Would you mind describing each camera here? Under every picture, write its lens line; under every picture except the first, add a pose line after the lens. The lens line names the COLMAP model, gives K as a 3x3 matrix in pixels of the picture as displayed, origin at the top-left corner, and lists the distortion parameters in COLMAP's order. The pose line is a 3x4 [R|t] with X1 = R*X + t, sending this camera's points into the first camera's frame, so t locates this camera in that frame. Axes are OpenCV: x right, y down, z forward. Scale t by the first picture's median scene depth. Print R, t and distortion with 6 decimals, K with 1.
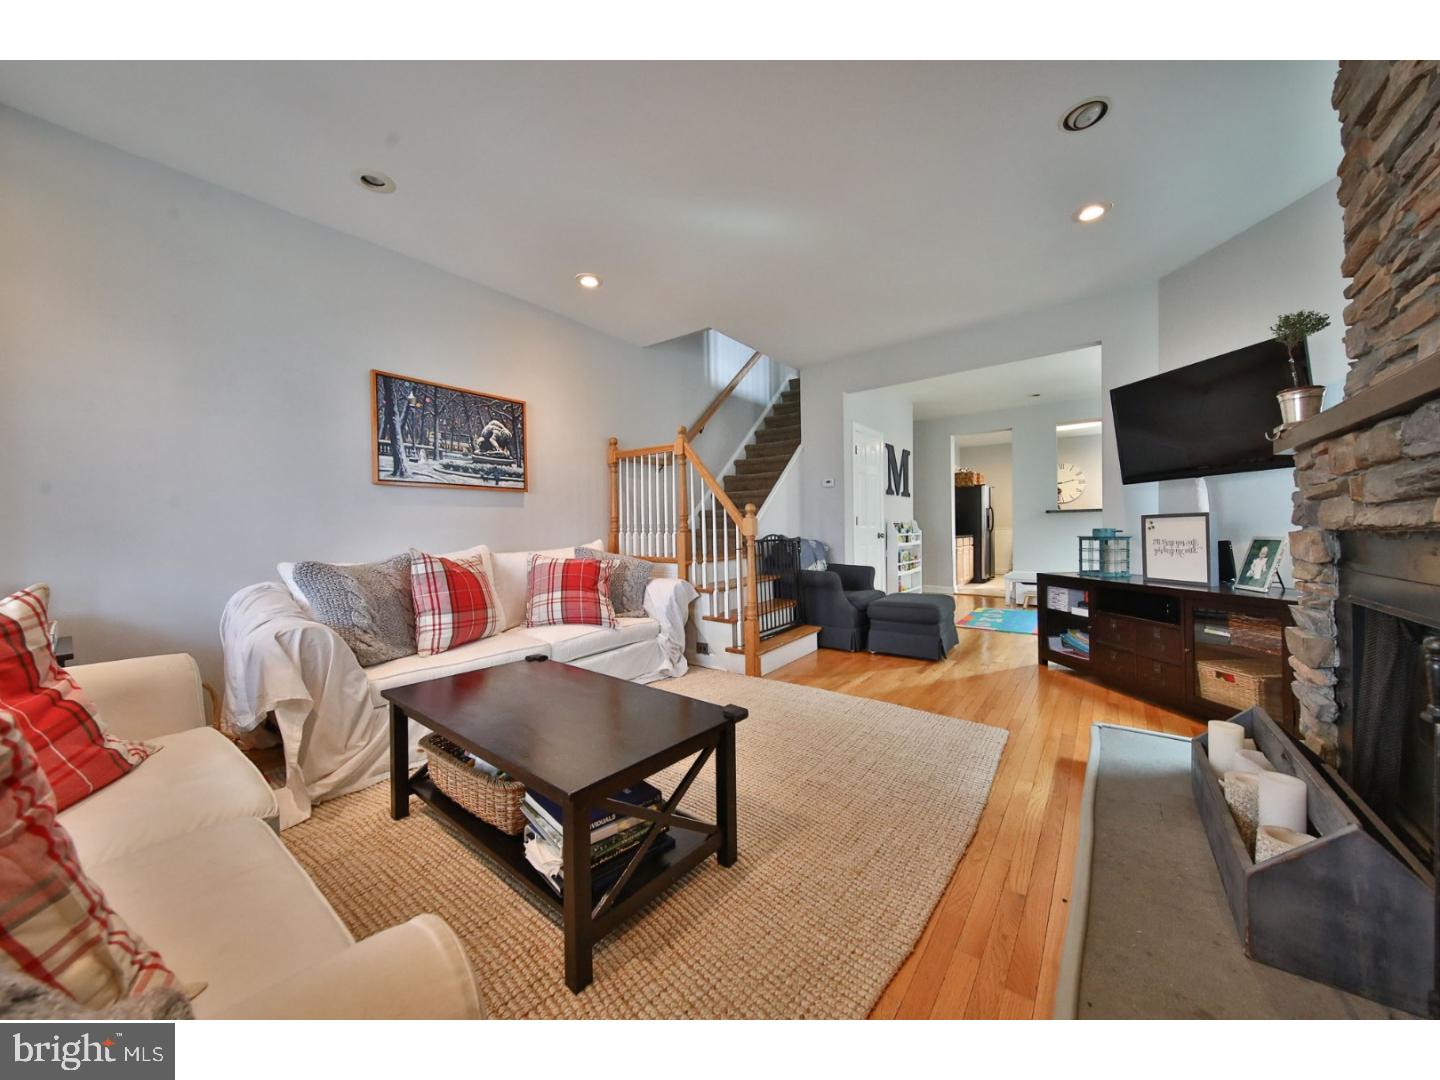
lens RADIAL K [[506.1, 0, 724.8], [0, 506.1, 541.4], [0, 0, 1]] dist [-0.000353, -0.000668]
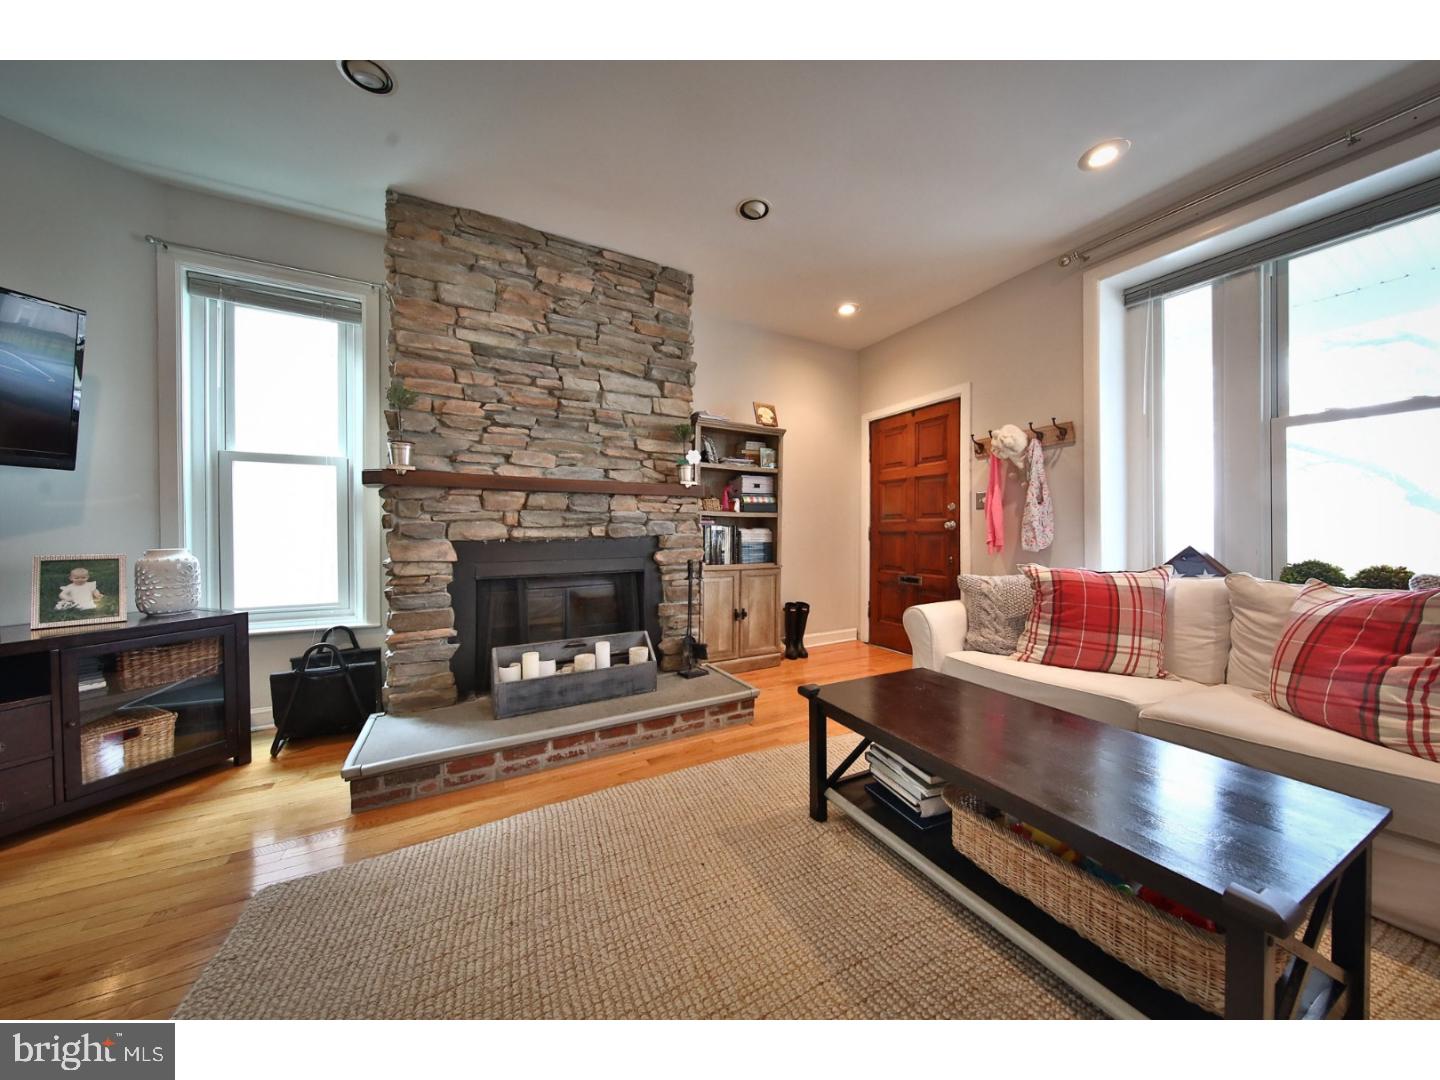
lens RADIAL K [[478.3, 0, 731.0], [0, 478.3, 536.0], [0, 0, 1]] dist [0.001046, -0.000335]
pose [[-0.920069, 0.016017, 0.391429, -0.123166], [0.025092, 0.999522, 0.018081, -0.021550], [-0.390952, 0.026457, -0.920031, 0.986710]]
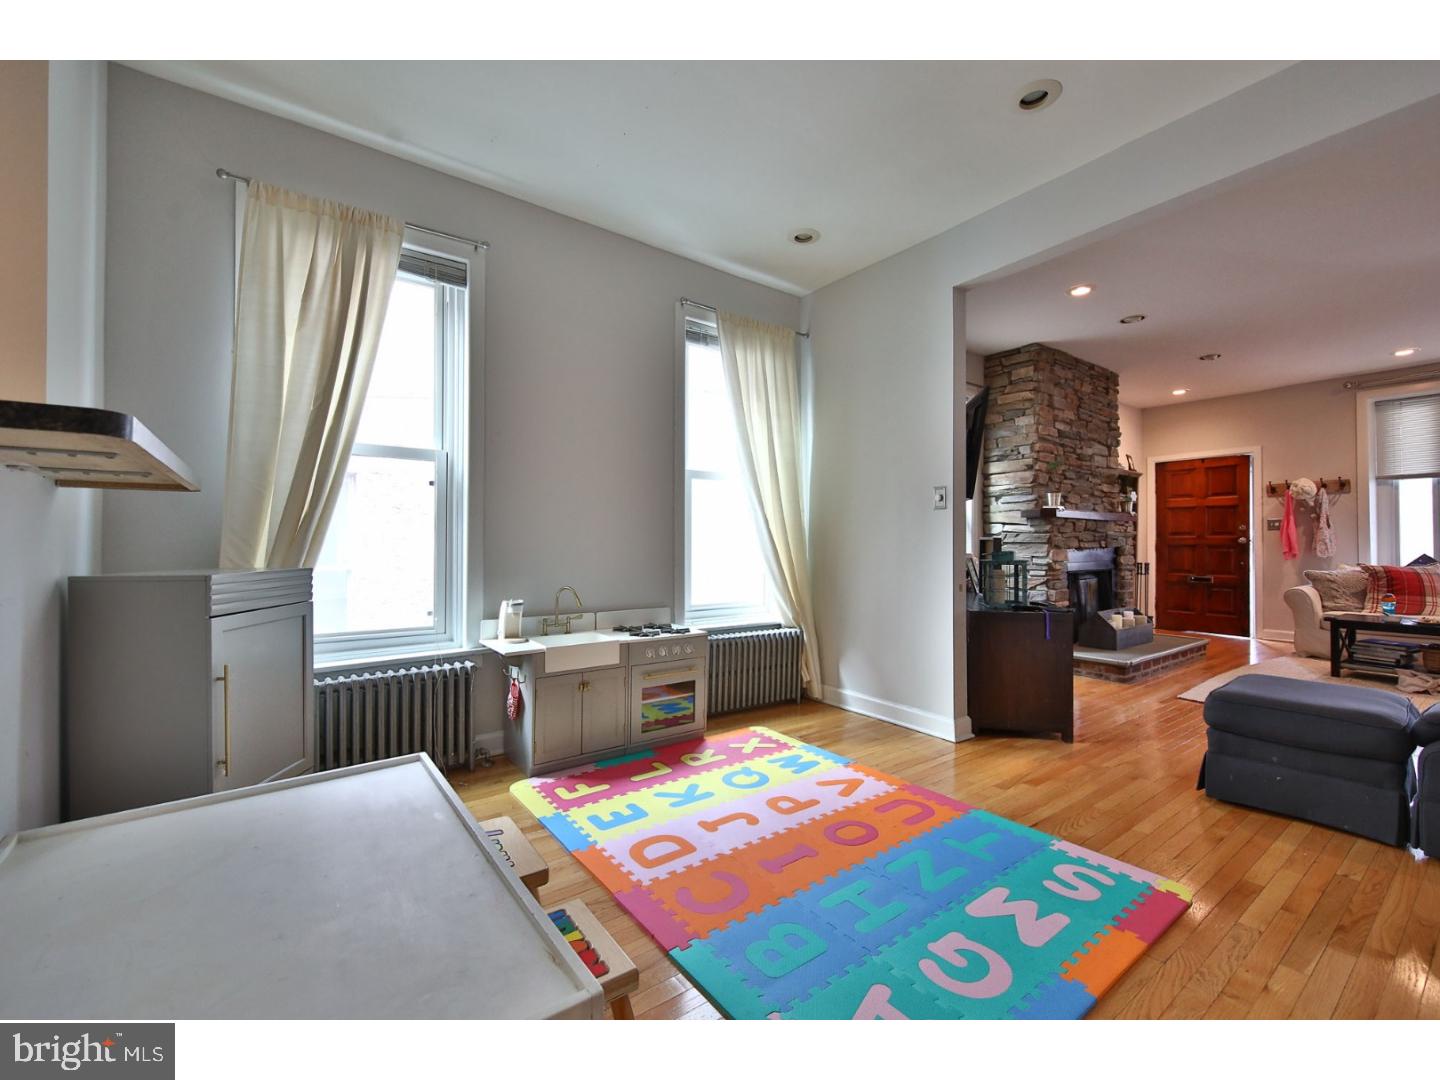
lens RADIAL K [[613.1, 0, 754.3], [0, 613.1, 535.2], [0, 0, 1]] dist [0.020646, -0.000374]
pose [[-0.971008, 0.019595, 0.238242, 0.973893], [0.019803, 0.999803, -0.001522, -0.062674], [-0.238225, 0.003240, -0.971205, 2.234816]]
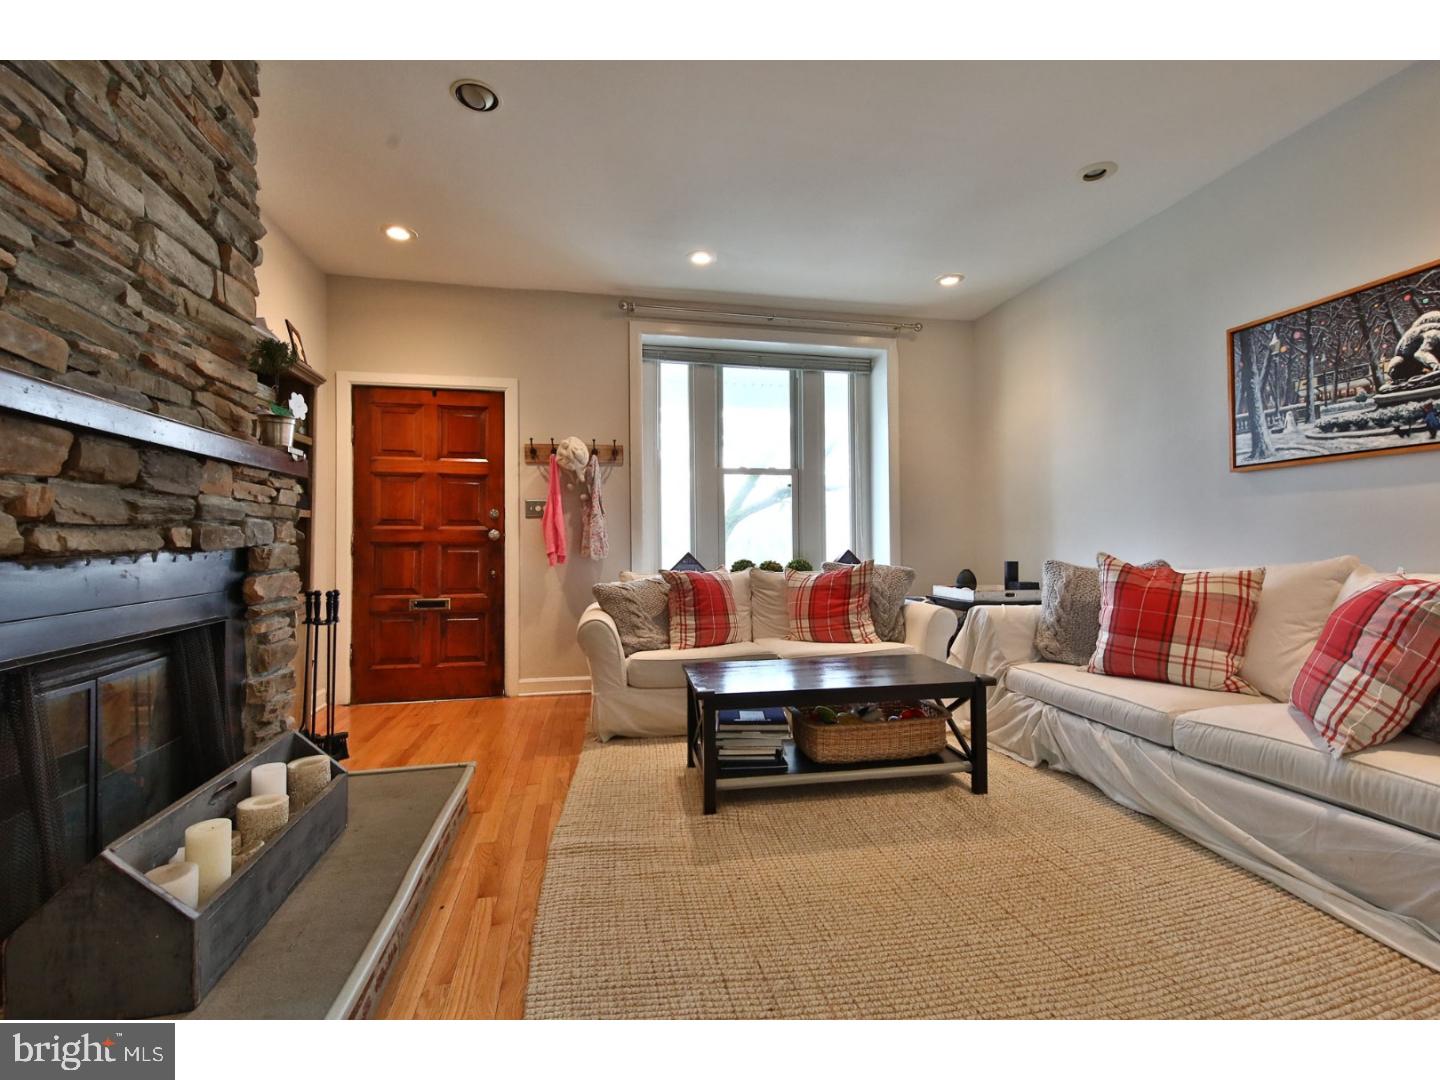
lens RADIAL K [[639.3, 0, 723.6], [0, 639.3, 540.2], [0, 0, 1]] dist [0.003818, -0.000510]
pose [[-0.647241, 0.016528, -0.762106, 0.539097], [0.002181, 0.999801, 0.019831, -0.027494], [0.762282, 0.011174, -0.647148, 0.956839]]
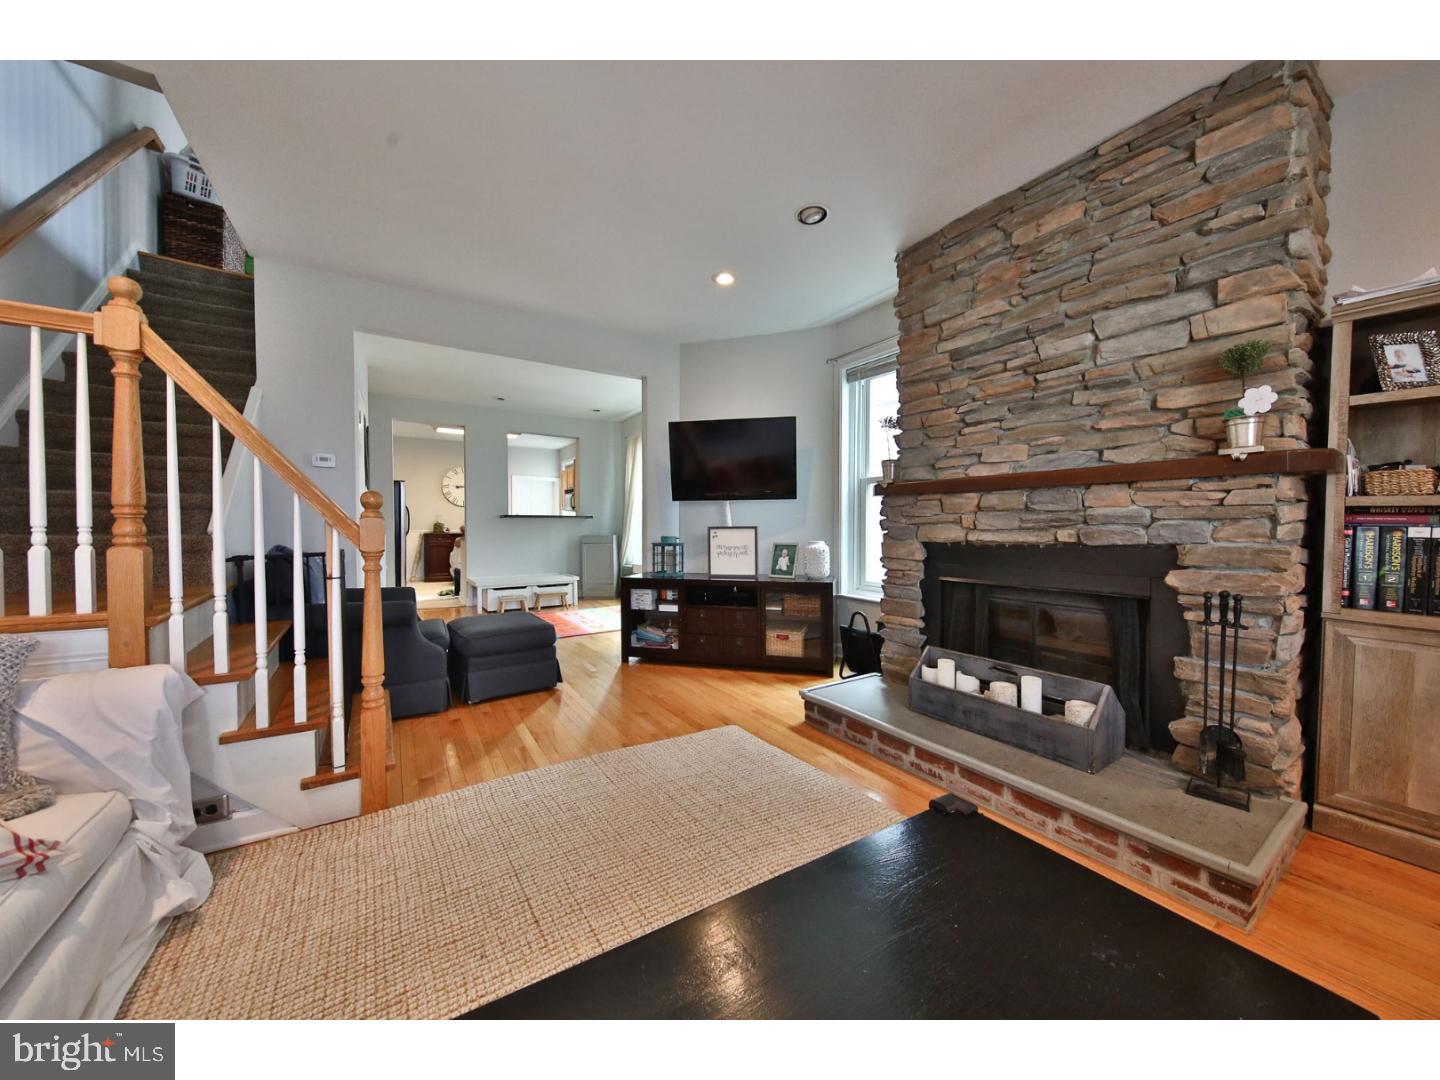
lens RADIAL K [[506.1, 0, 724.7], [0, 506.1, 534.1], [0, 0, 1]] dist [-0.000353, -0.000668]
pose [[0.322039, 0.000632, 0.946726, -0.368048], [0.011068, 0.999929, -0.004432, -0.024778], [-0.946662, 0.011905, 0.322009, 0.511599]]
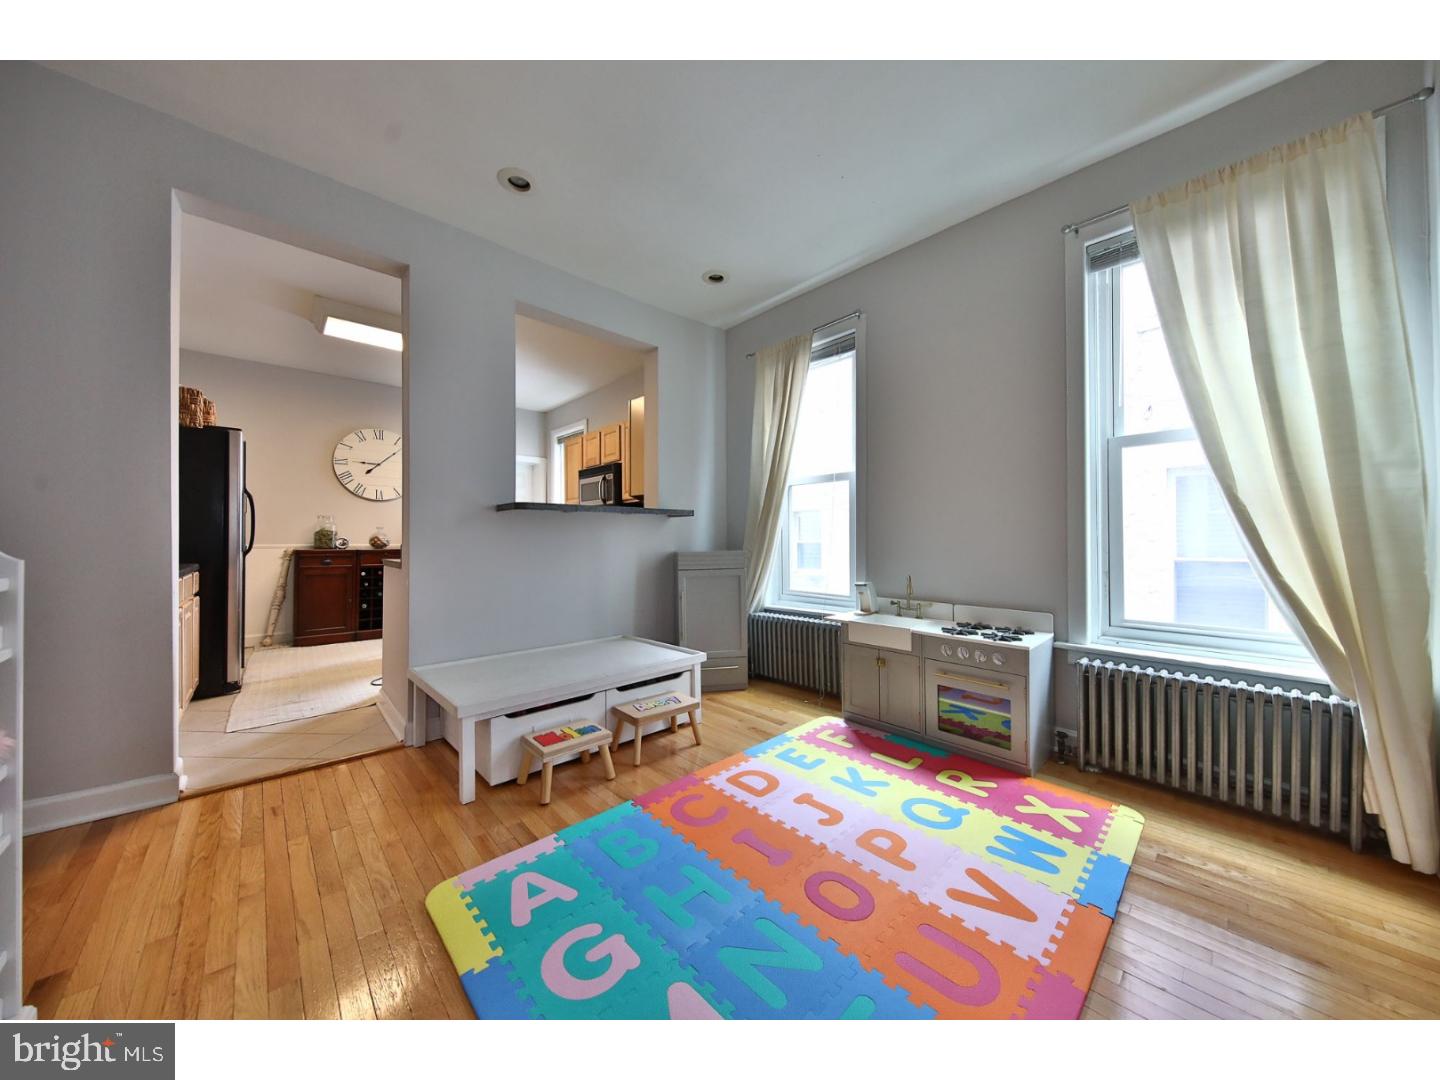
lens RADIAL K [[506.1, 0, 718.0], [0, 506.1, 534.5], [0, 0, 1]] dist [-0.000353, -0.000668]
pose [[0.178379, 0.030099, 0.983501, 0.579642], [0.014992, 0.999333, -0.033302, -0.038216], [-0.983848, 0.020685, 0.177808, 1.582686]]
